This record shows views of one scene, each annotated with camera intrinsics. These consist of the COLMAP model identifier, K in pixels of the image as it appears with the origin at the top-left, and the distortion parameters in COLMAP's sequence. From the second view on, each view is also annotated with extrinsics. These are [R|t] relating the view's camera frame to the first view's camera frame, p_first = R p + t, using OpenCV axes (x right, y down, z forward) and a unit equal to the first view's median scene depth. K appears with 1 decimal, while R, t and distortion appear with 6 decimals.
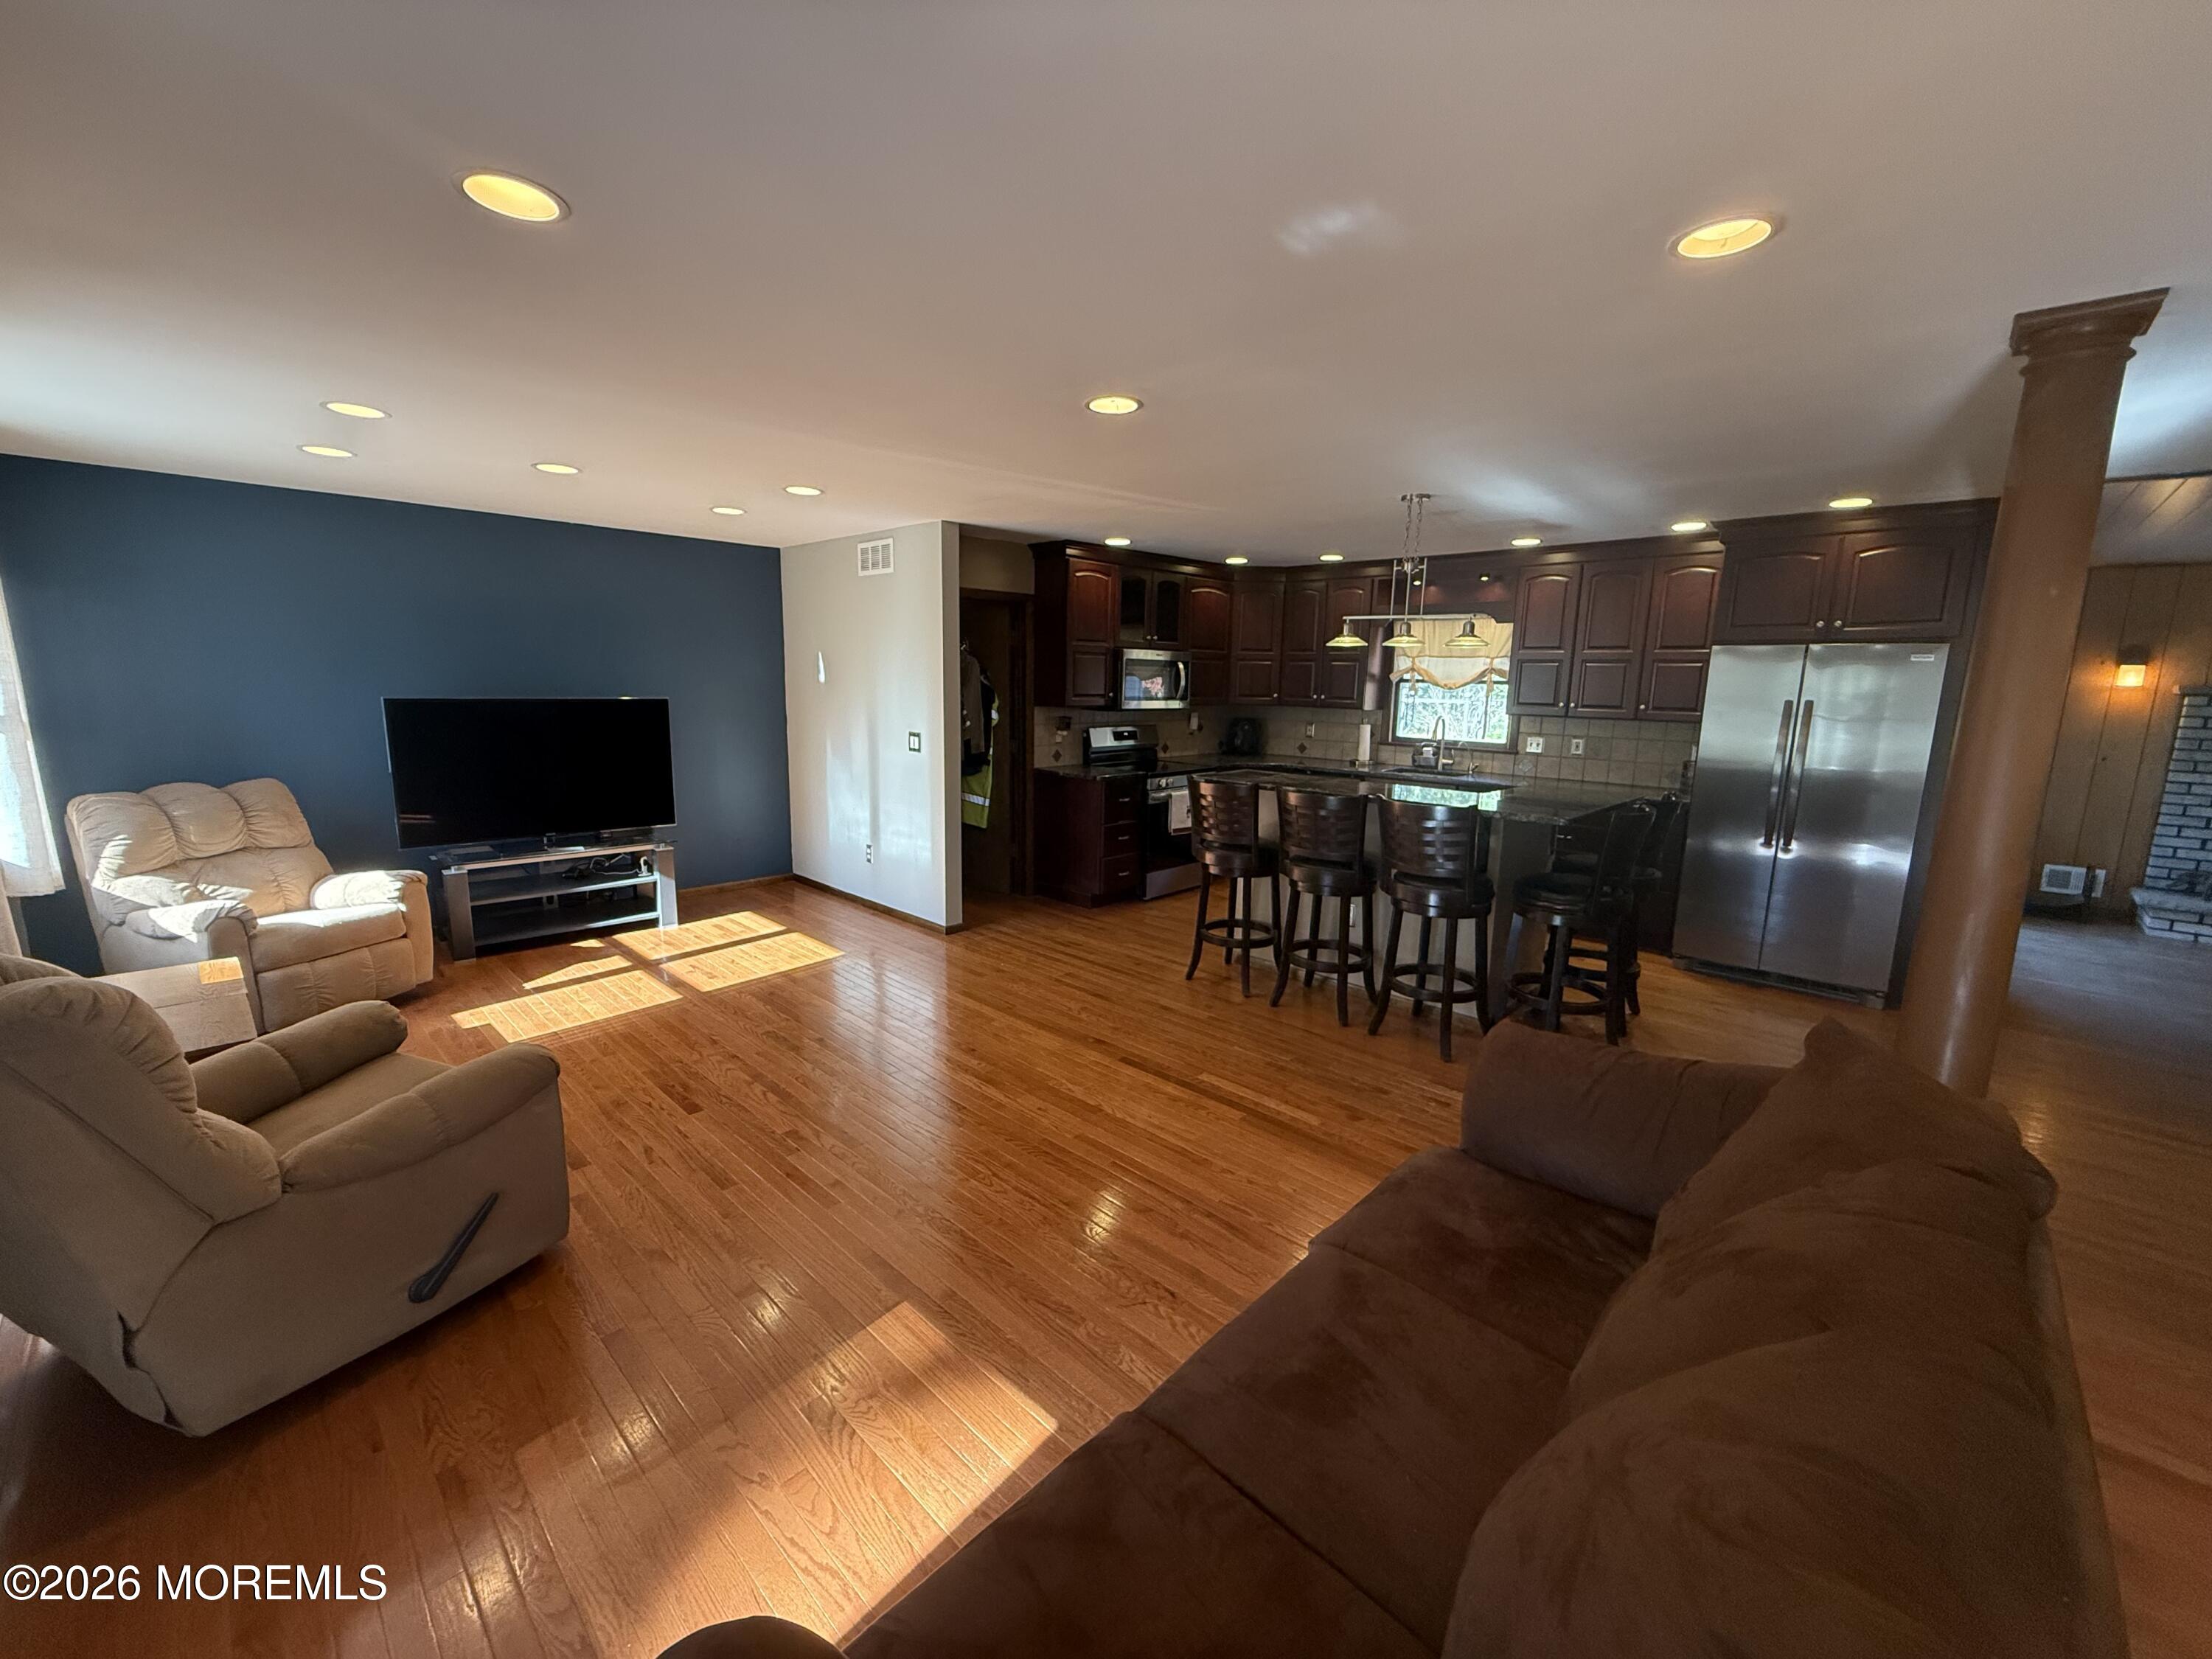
lens RADIAL K [[881.0, 0, 1106.0], [0, 881.0, 829.5], [0, 0, 1]] dist [0.000193, 0.000228]
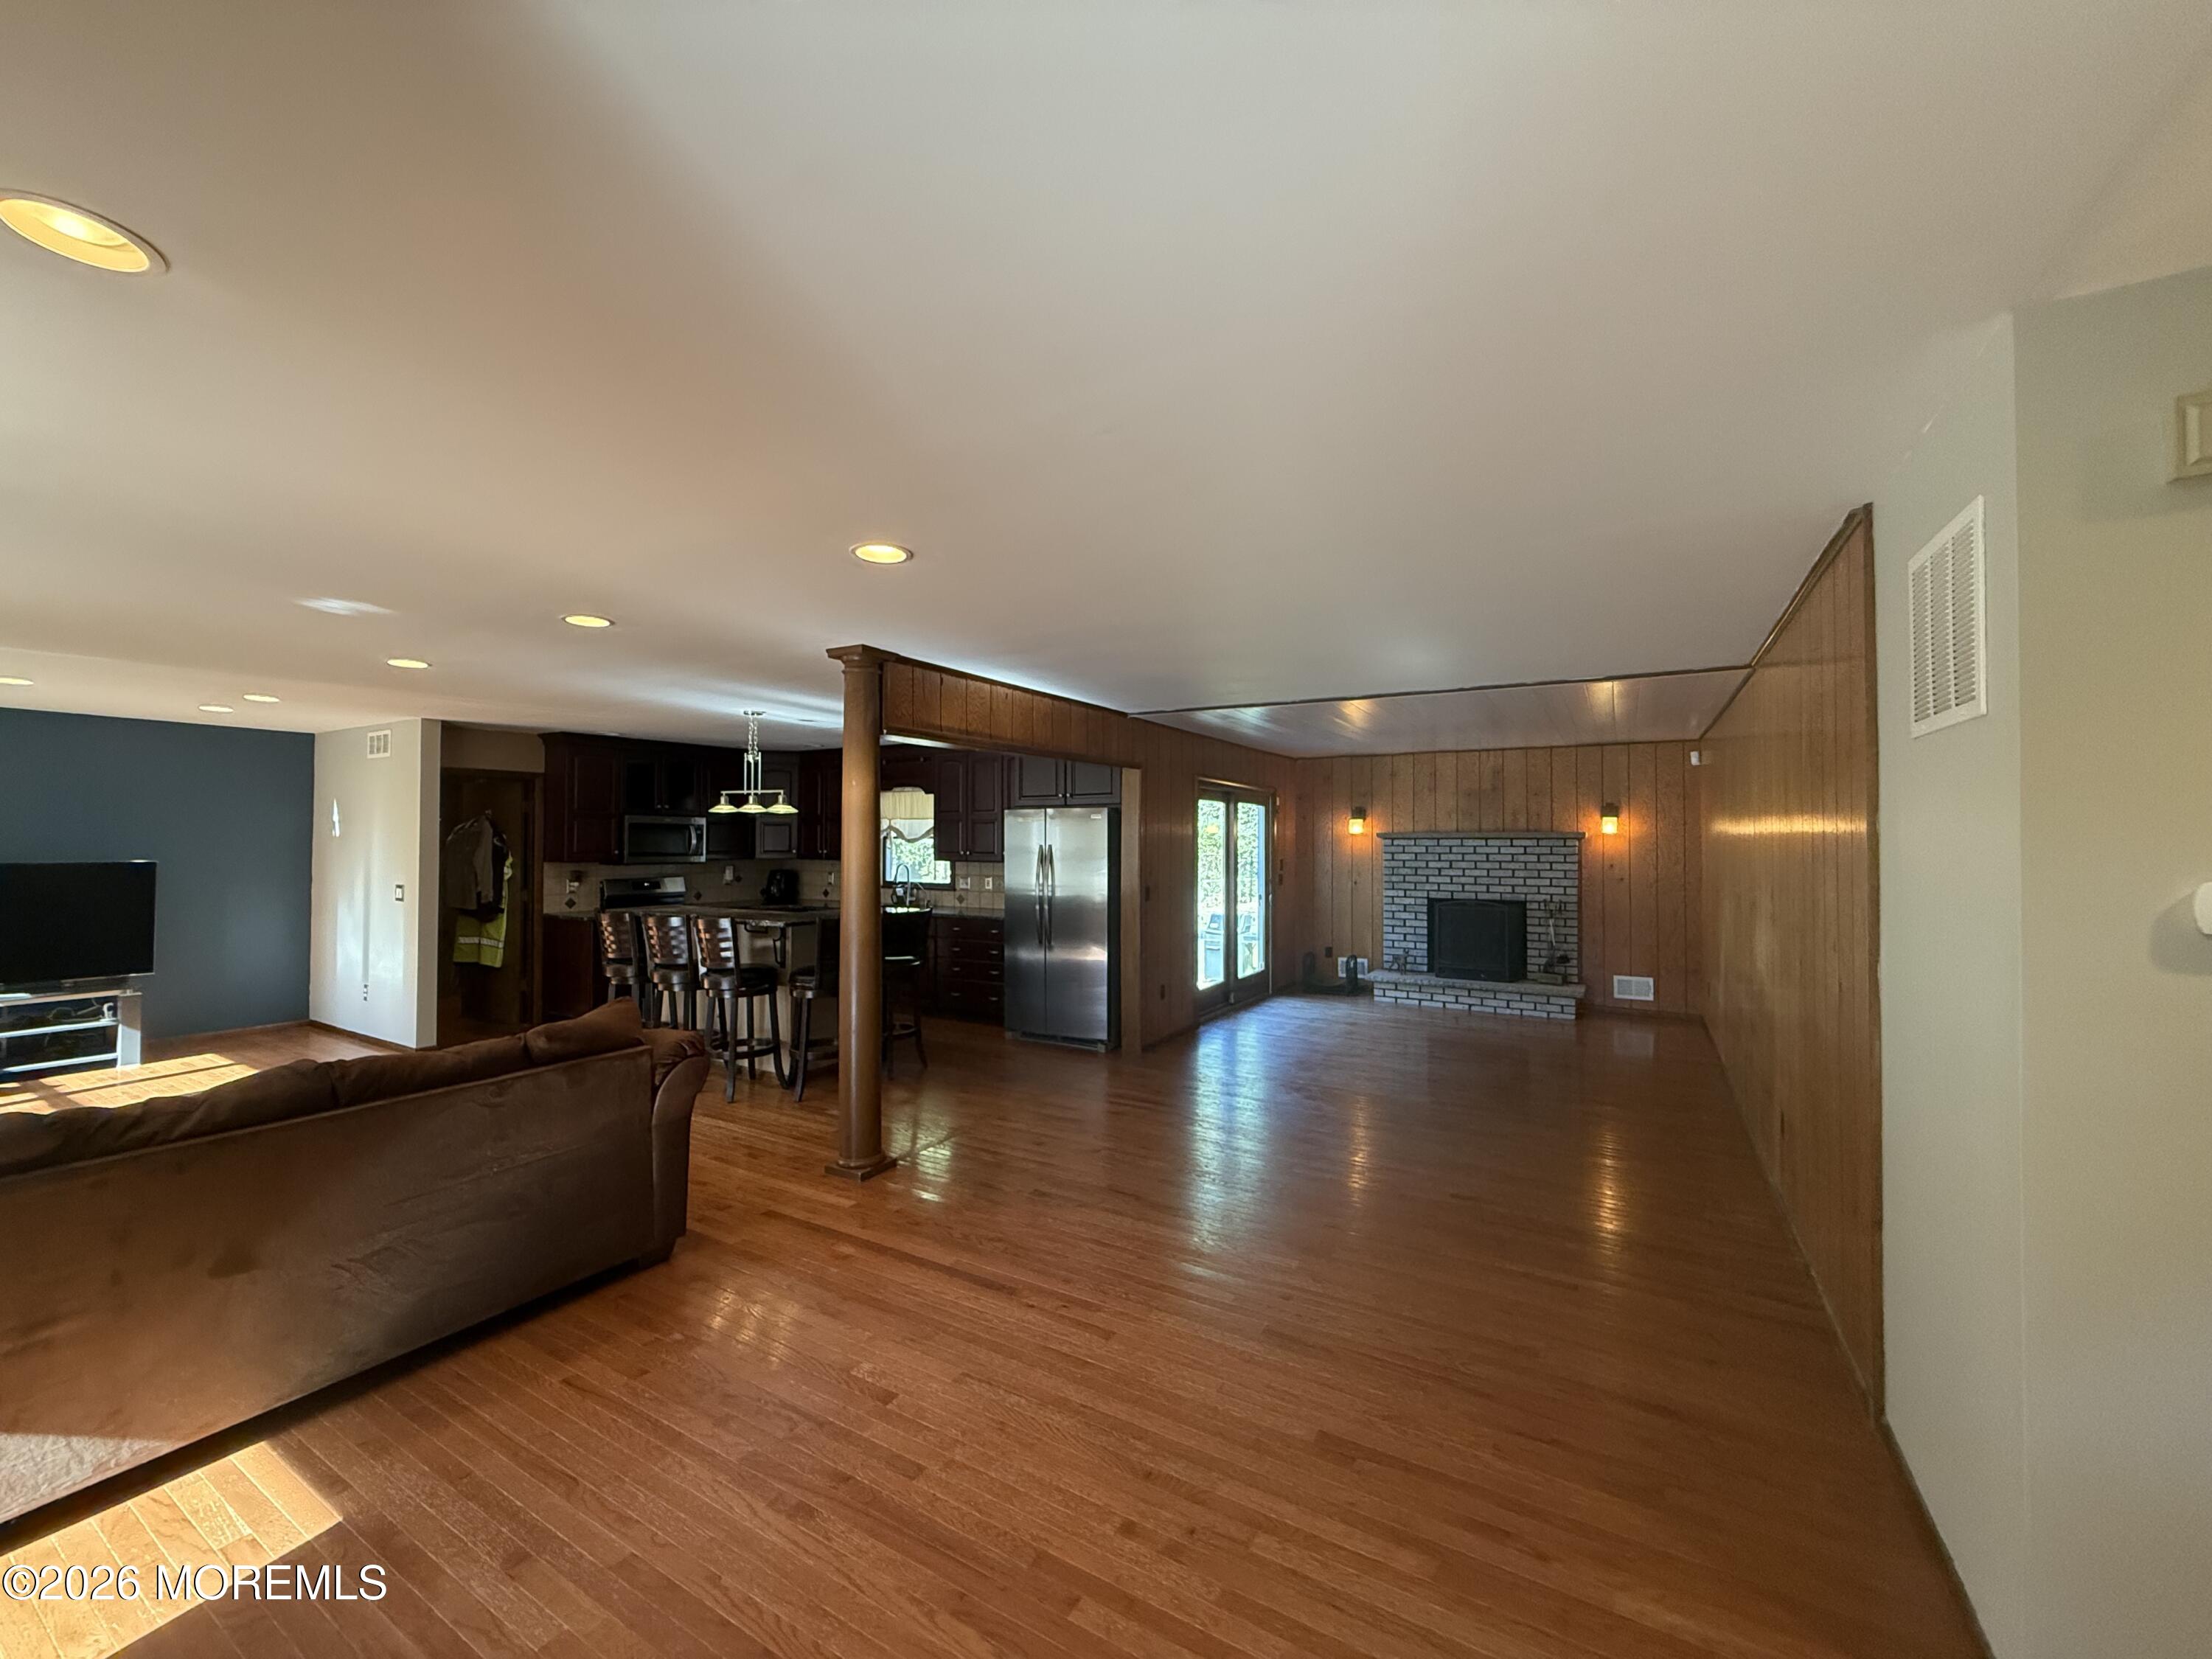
lens RADIAL K [[876.4, 0, 1106.0], [0, 876.4, 829.5], [0, 0, 1]] dist [0.000286, -0.000022]
pose [[0.974467, -0.012644, 0.224176, 0.462413], [0.053679, 0.982581, -0.177916, 0.081767], [-0.218022, 0.185407, 0.958171, -0.378730]]
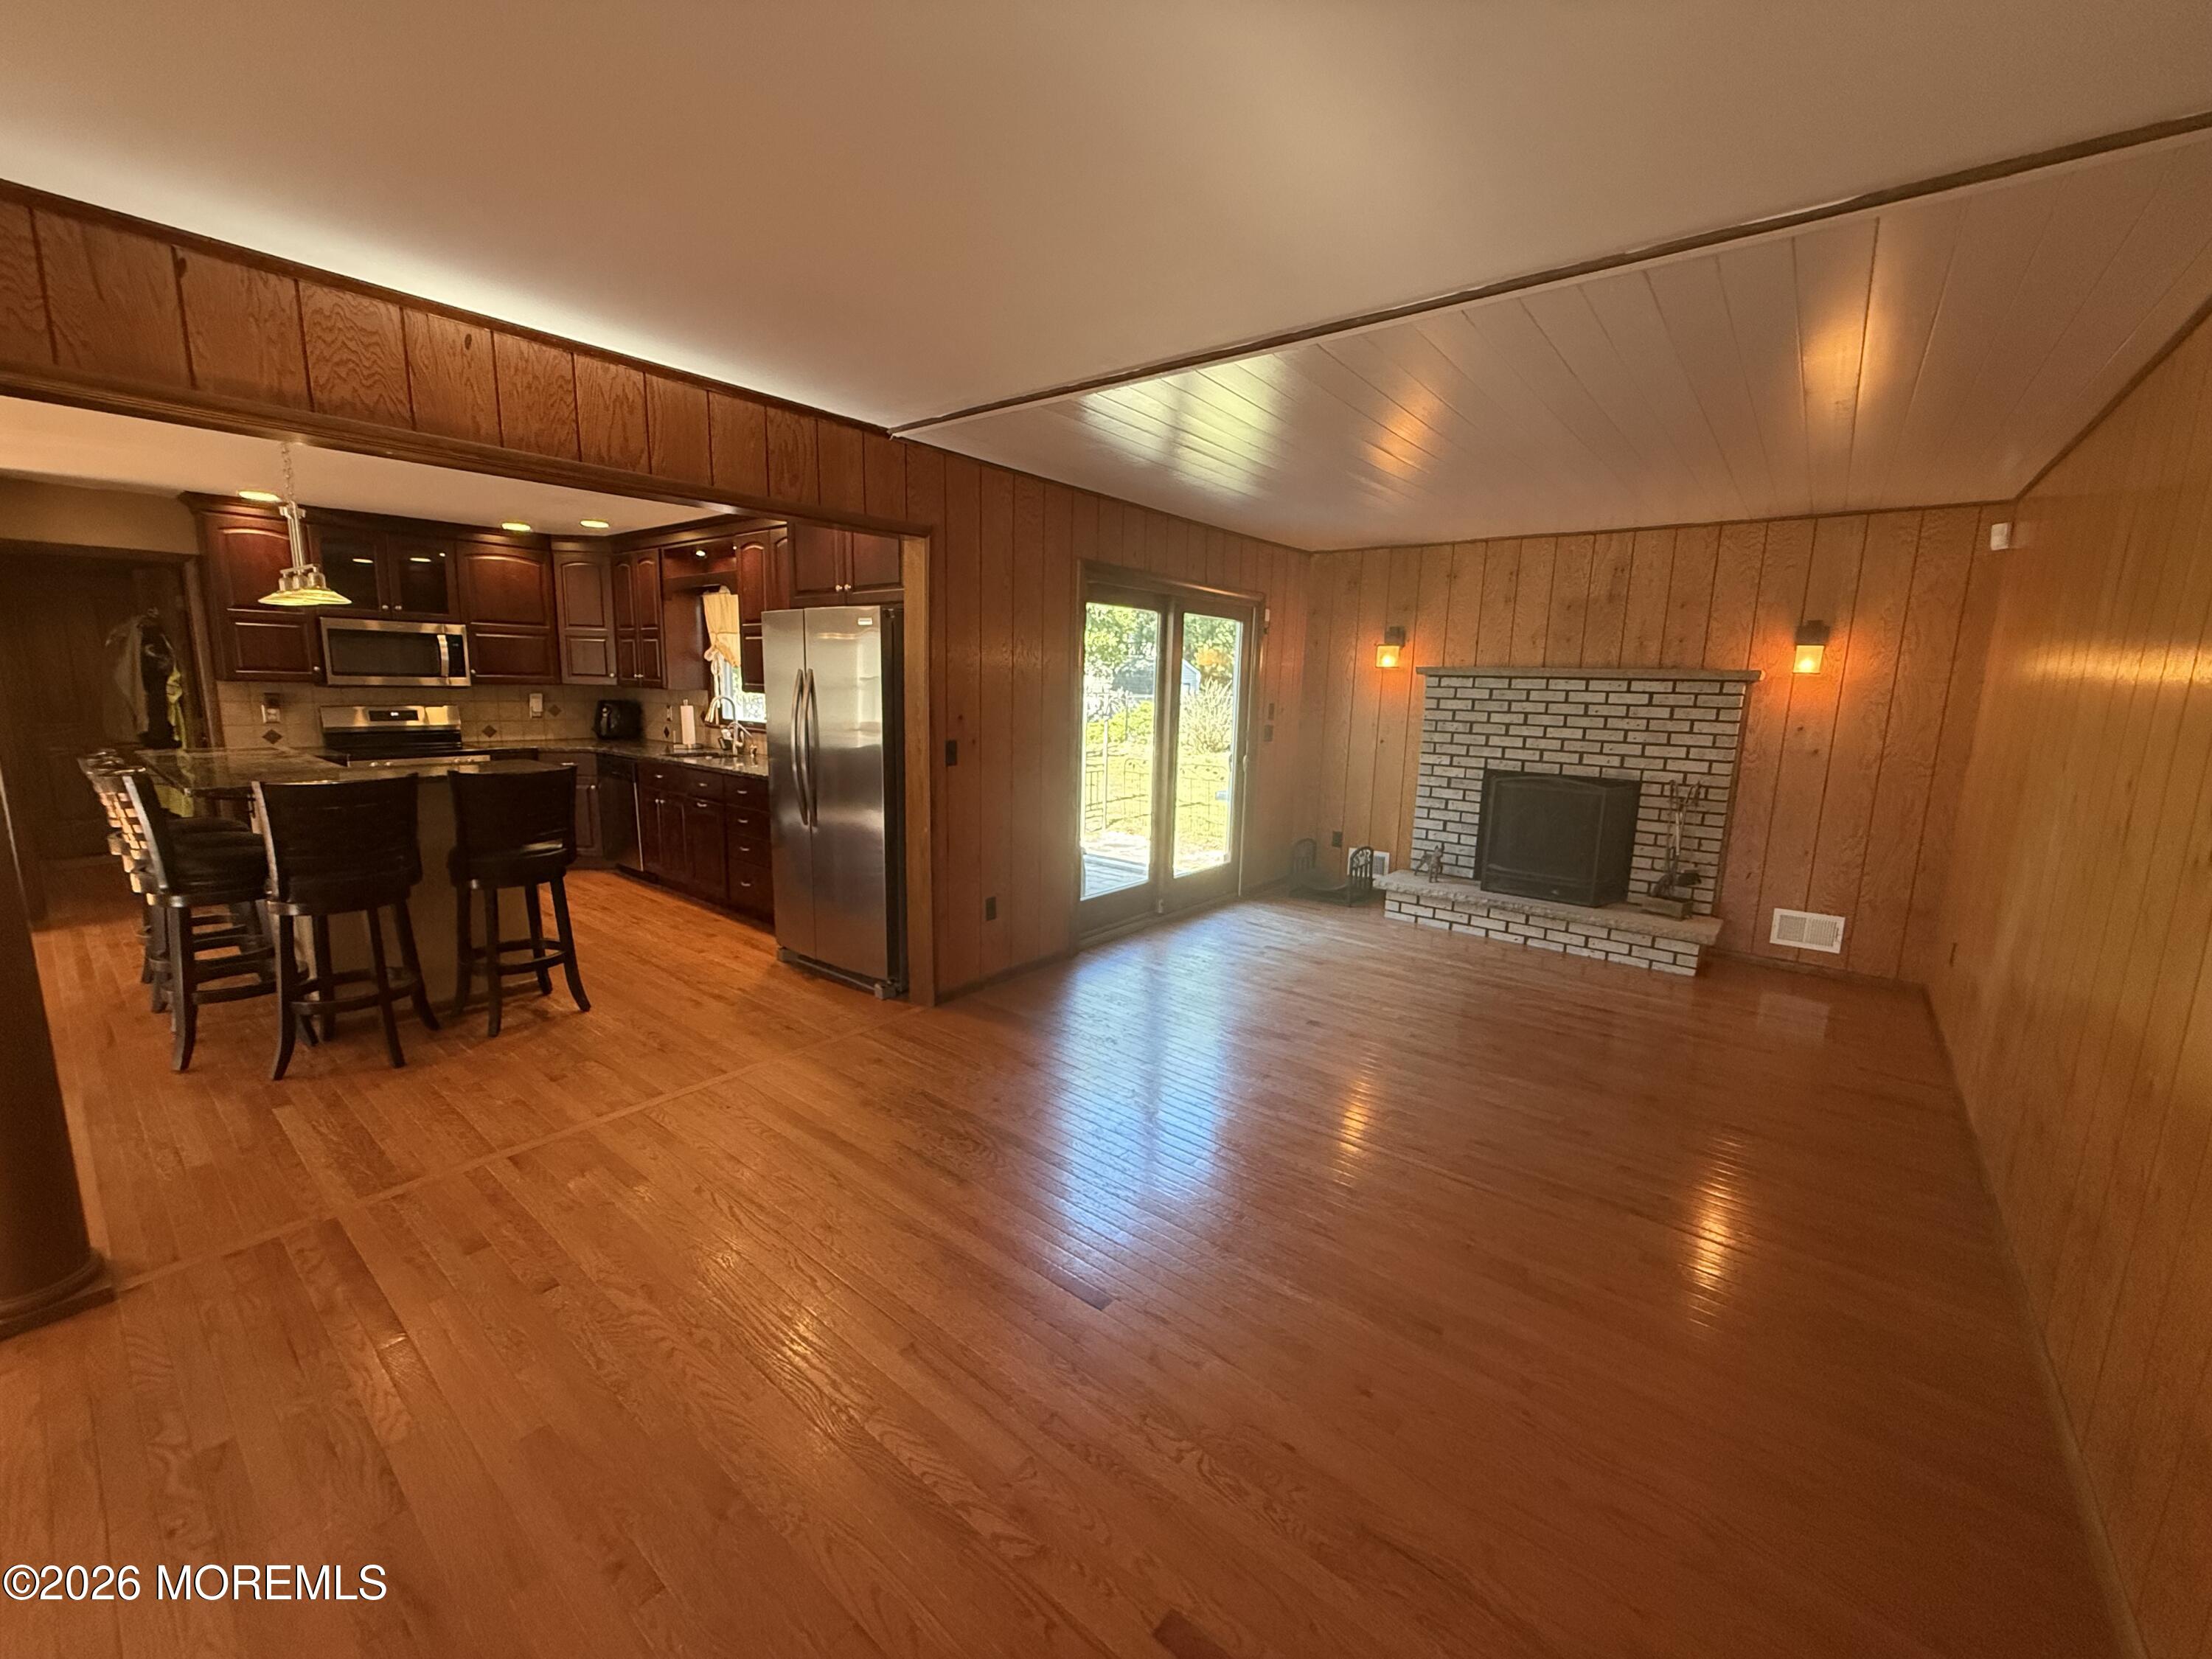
lens RADIAL K [[881.0, 0, 1106.0], [0, 881.0, 829.5], [0, 0, 1]] dist [0.000193, 0.000228]
pose [[0.996652, -0.006442, 0.081506, 0.856815], [0.006649, 0.999975, -0.002261, 0.022740], [-0.081489, 0.002796, 0.996670, 0.039033]]
